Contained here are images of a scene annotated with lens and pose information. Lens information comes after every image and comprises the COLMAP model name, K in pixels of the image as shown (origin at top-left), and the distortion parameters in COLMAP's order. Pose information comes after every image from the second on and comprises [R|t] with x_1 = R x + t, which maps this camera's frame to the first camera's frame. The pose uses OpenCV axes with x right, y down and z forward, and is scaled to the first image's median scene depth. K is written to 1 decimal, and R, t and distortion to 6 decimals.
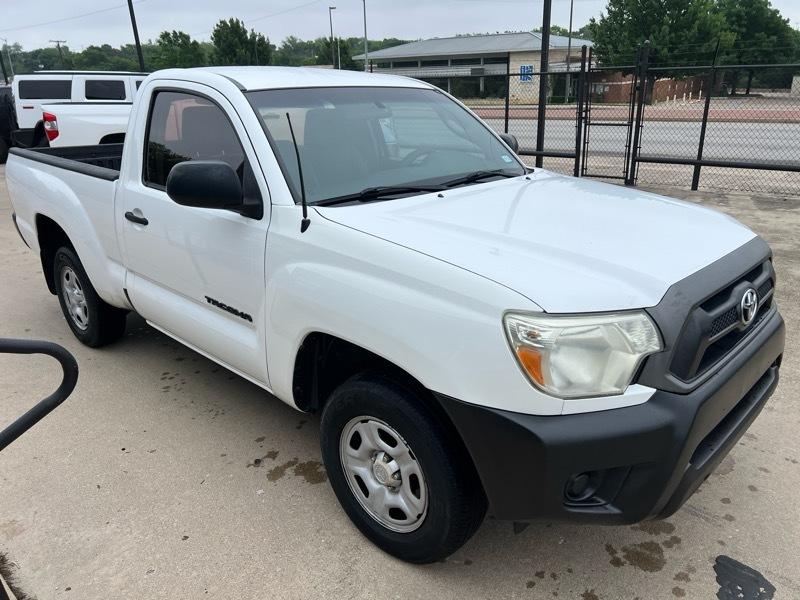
lens RADIAL K [[600.7, 0, 404.3], [0, 600.7, 305.2], [0, 0, 1]] dist [0.056036, -0.062441]
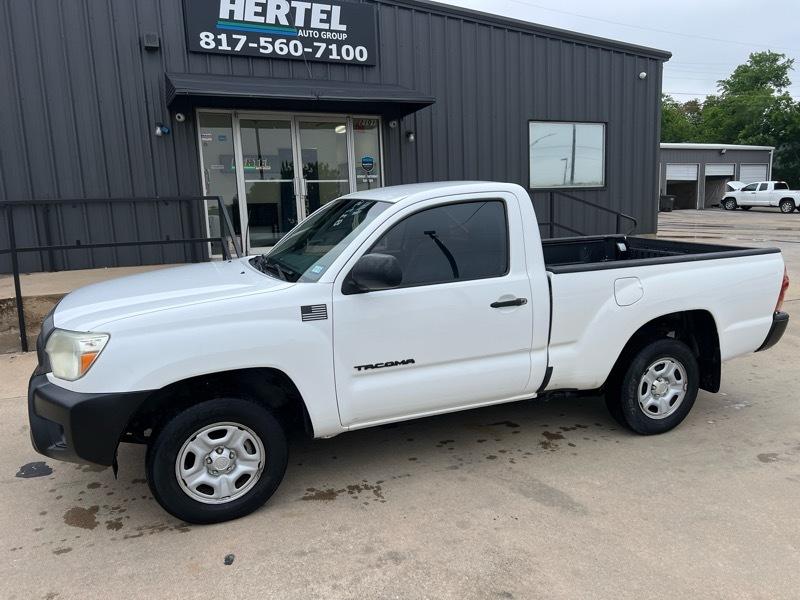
lens RADIAL K [[600.7, 0, 400.8], [0, 600.7, 305.6], [0, 0, 1]] dist [0.056036, -0.062441]
pose [[-0.409084, 0.185464, -0.893451, 1.259437], [-0.289145, 0.902325, 0.319696, -0.675420], [0.865474, 0.389119, -0.315500, 1.790165]]
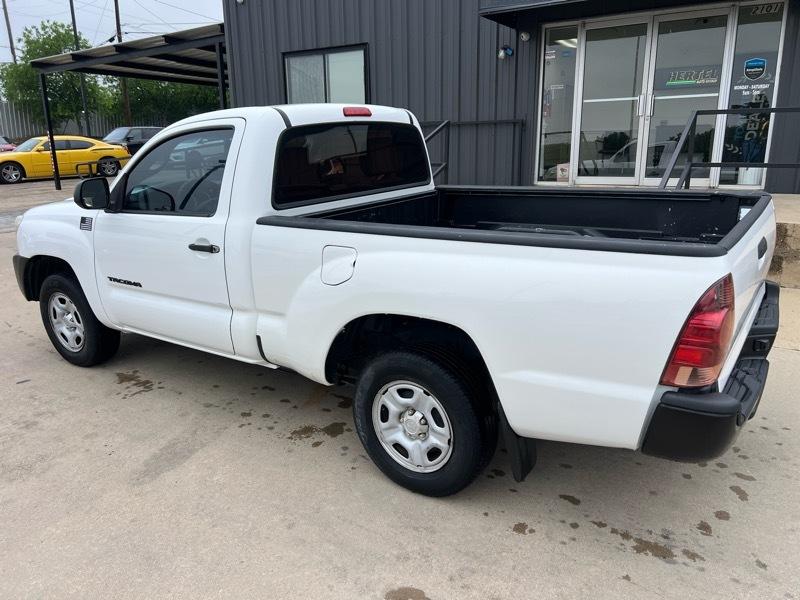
lens RADIAL K [[600.7, 0, 406.8], [0, 600.7, 302.5], [0, 0, 1]] dist [0.056036, -0.062441]
pose [[-0.985510, 0.080082, -0.149525, -0.211933], [-0.023119, 0.809887, 0.586130, -0.939429], [0.168037, 0.581094, -0.796300, 2.638377]]
